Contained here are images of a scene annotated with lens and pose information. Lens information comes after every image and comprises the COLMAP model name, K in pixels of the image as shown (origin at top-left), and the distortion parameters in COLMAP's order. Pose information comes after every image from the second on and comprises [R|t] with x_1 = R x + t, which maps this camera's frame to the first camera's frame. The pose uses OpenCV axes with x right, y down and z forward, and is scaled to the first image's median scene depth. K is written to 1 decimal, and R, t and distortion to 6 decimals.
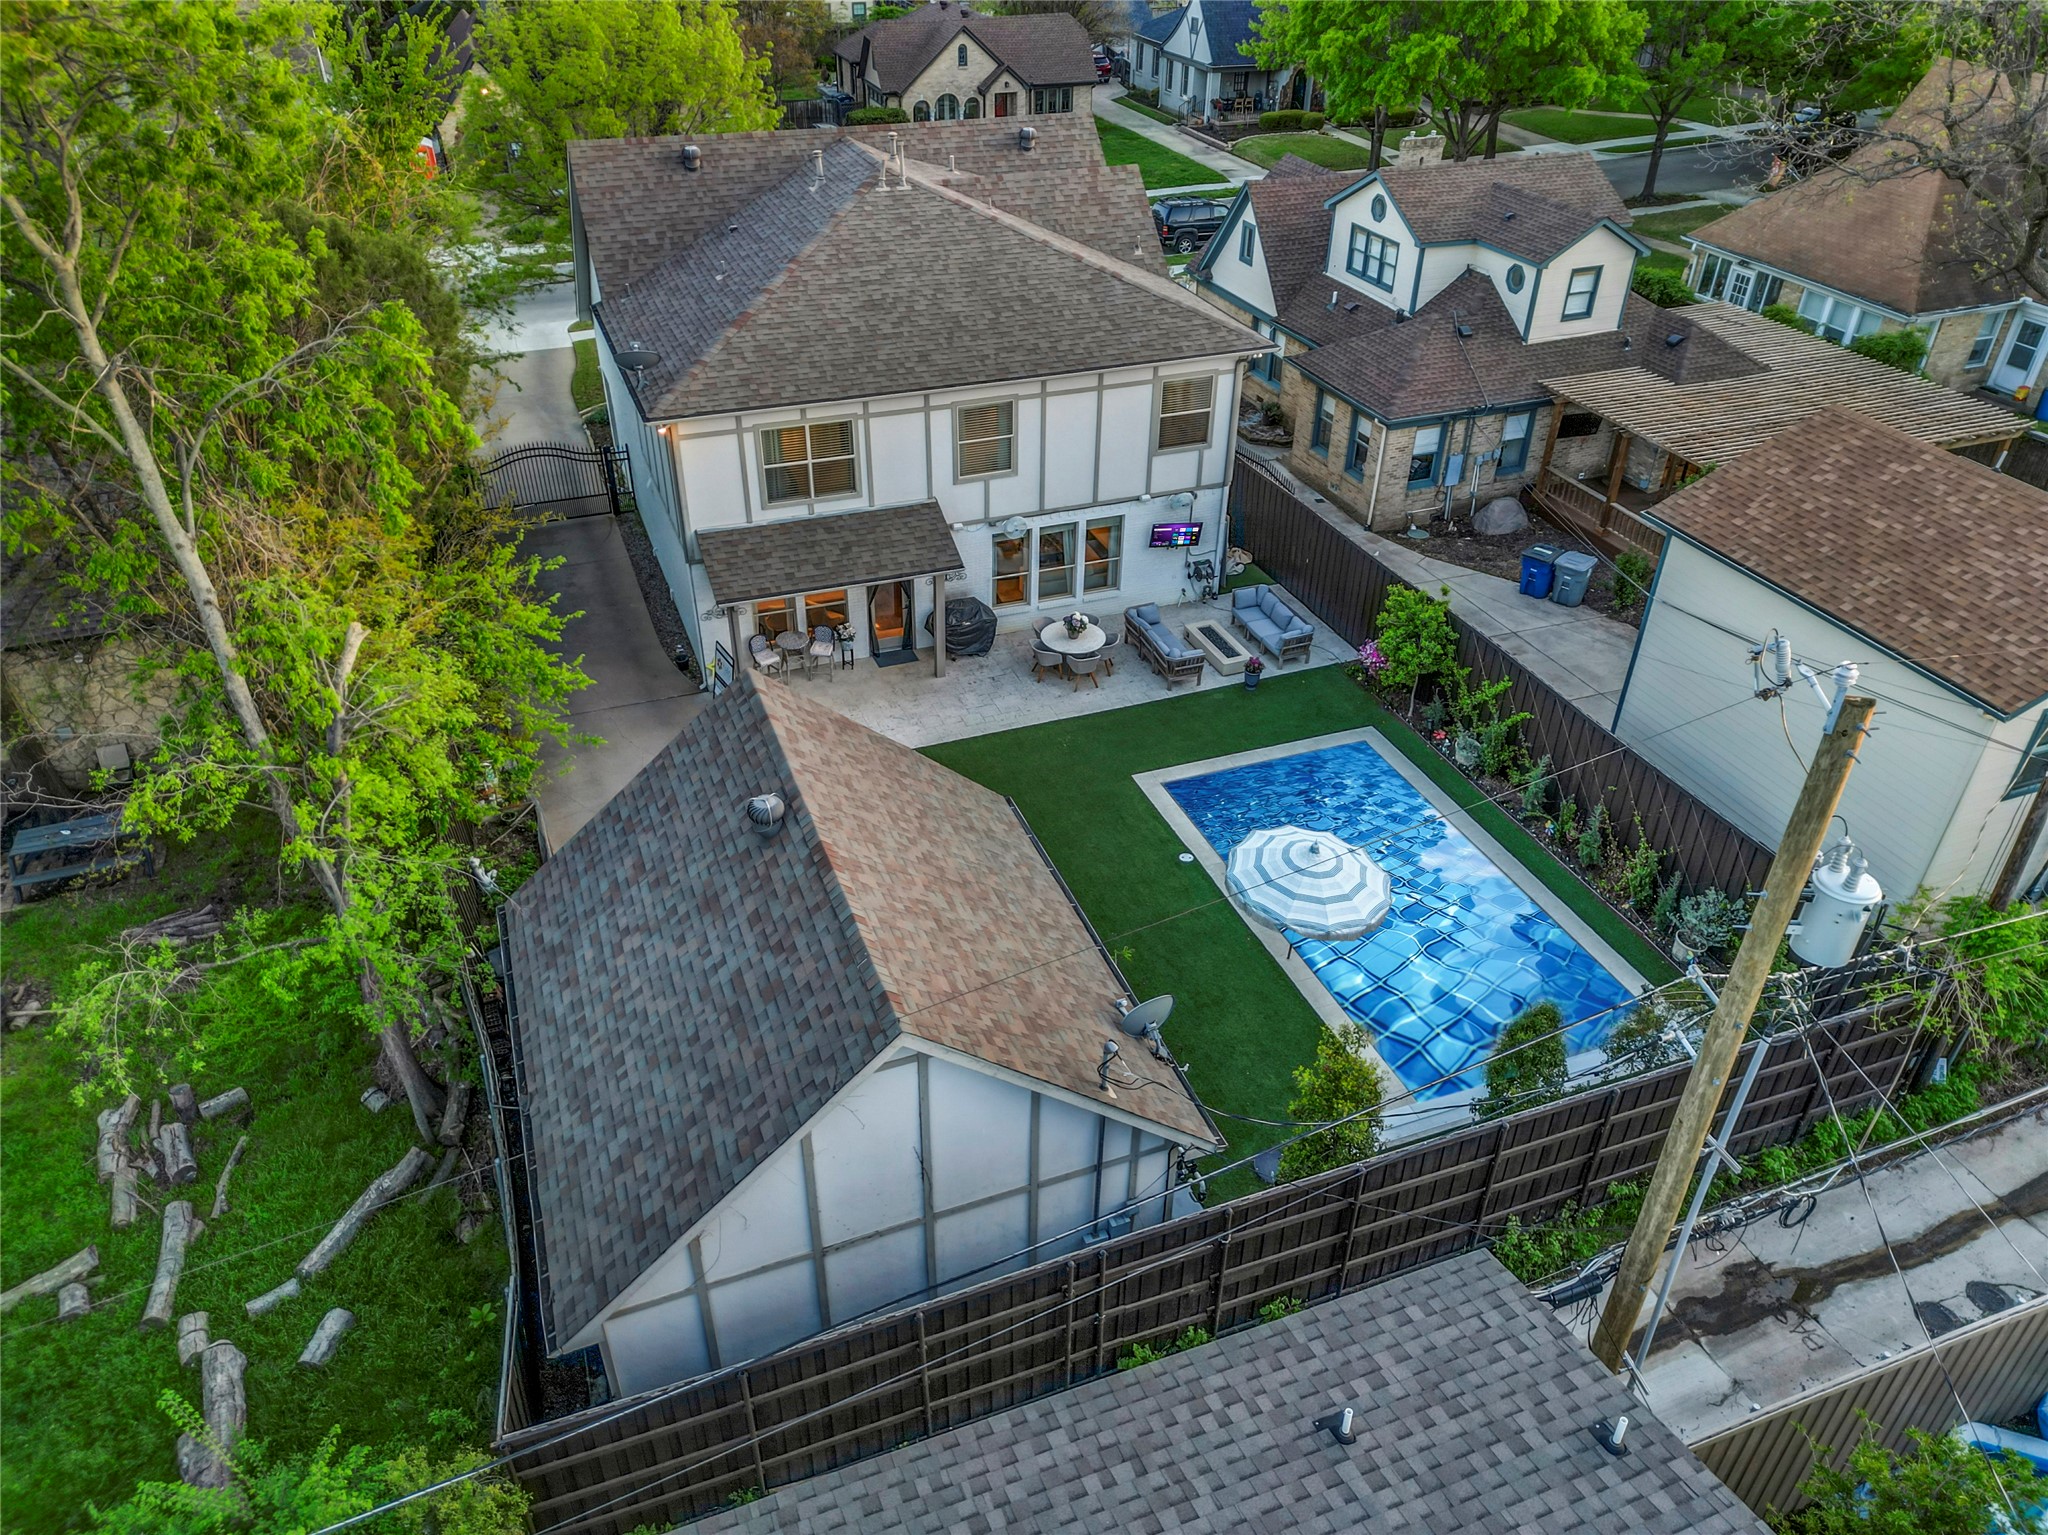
lens RADIAL K [[1460.4, 0, 1024.0], [0, 1460.4, 767.5], [0, 0, 1]] dist [0.039102, -0.006574]
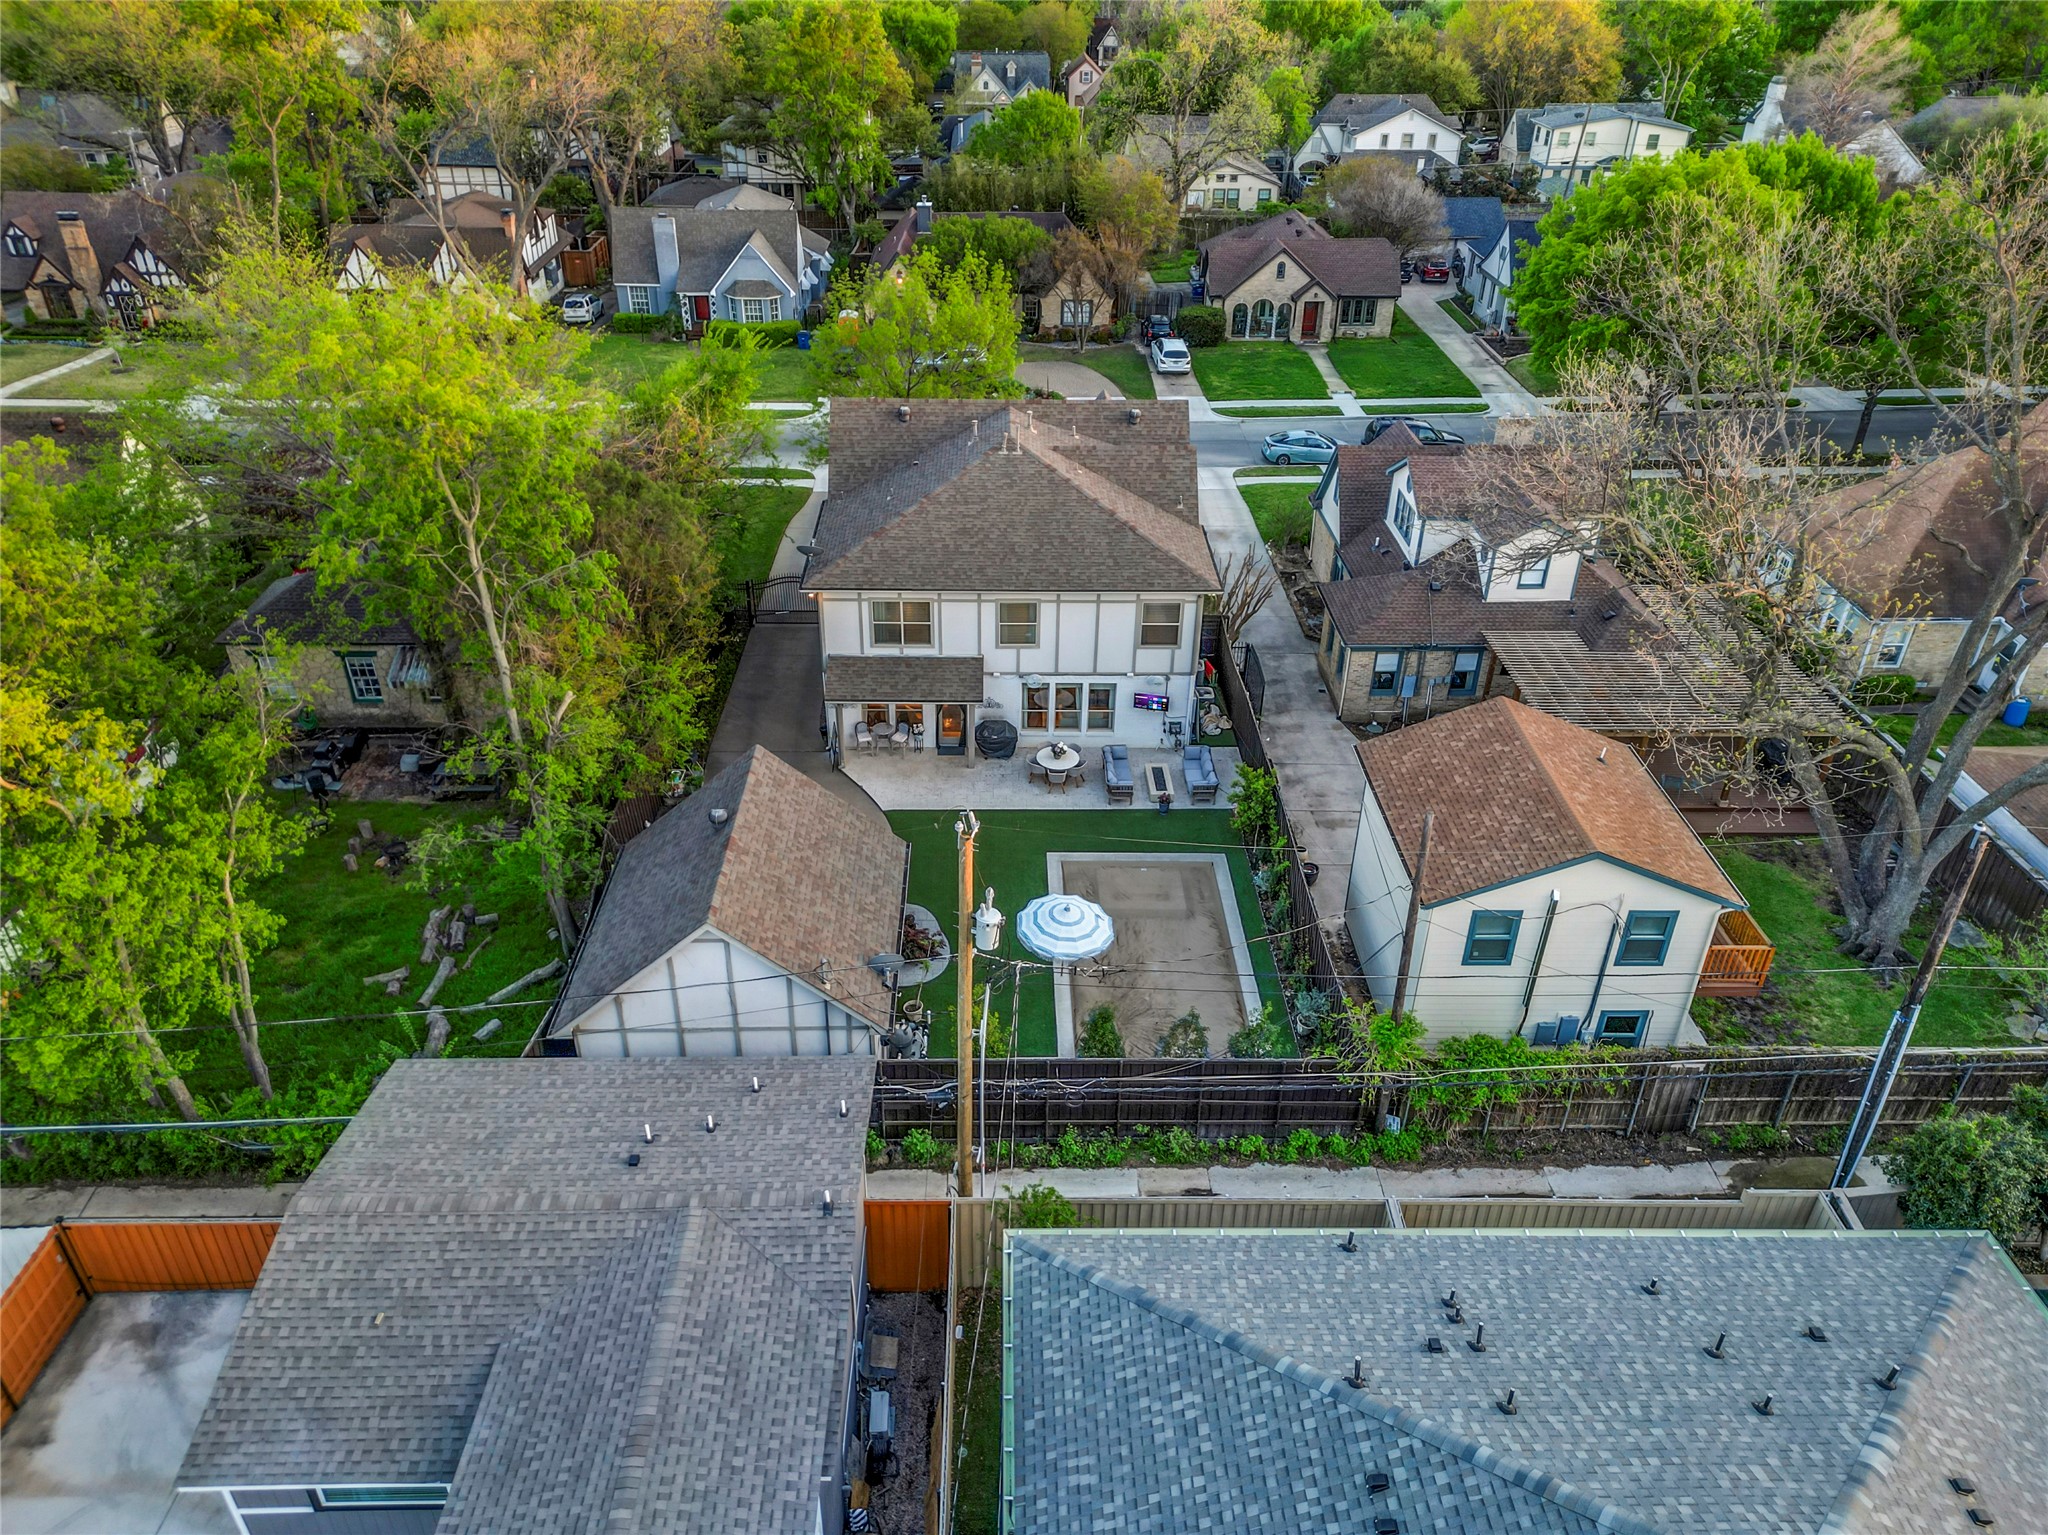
lens RADIAL K [[1433.6, 0, 1024.0], [0, 1433.6, 767.5], [0, 0, 1]] dist [0.059881, -0.000834]
pose [[0.942966, 0.179094, -0.280607, 0.421101], [-0.192030, 0.981204, -0.019067, -0.045220], [0.271918, 0.071865, 0.959633, -0.435420]]
